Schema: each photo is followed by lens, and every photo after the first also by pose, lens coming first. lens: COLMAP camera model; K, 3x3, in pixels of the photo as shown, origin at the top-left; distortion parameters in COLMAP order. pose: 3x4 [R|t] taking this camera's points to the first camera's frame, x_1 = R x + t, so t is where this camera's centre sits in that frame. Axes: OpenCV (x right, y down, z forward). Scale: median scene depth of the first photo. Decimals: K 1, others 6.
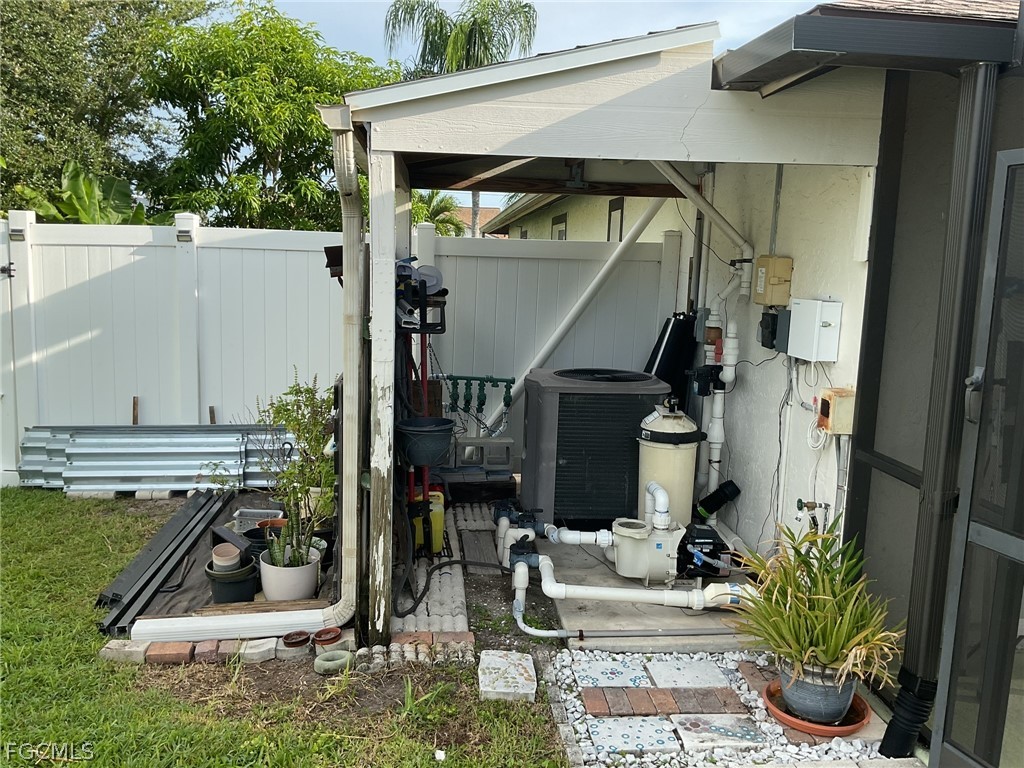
lens RADIAL K [[845.1, 0, 512.8], [0, 845.1, 387.0], [0, 0, 1]] dist [0.052480, -0.103454]
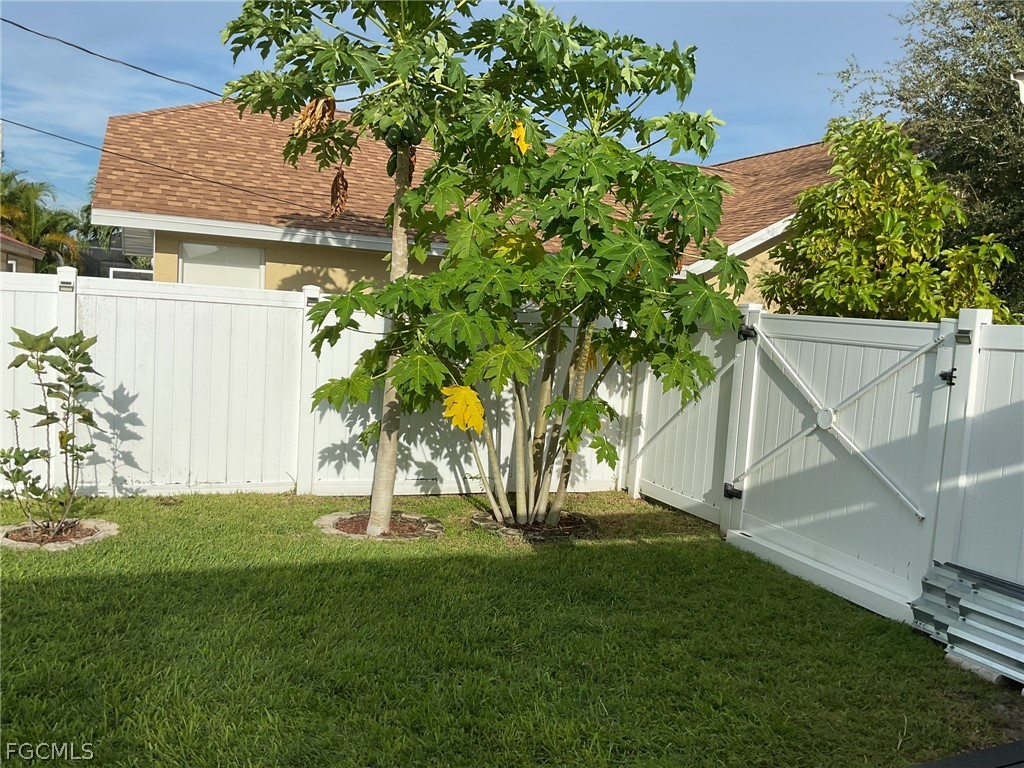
lens RADIAL K [[845.1, 0, 511.9], [0, 845.1, 385.7], [0, 0, 1]] dist [0.052480, -0.103454]
pose [[0.287651, 0.067695, -0.955340, 0.104572], [-0.193554, 0.981025, 0.011236, -0.052267], [0.937973, 0.181678, 0.295296, 0.328863]]
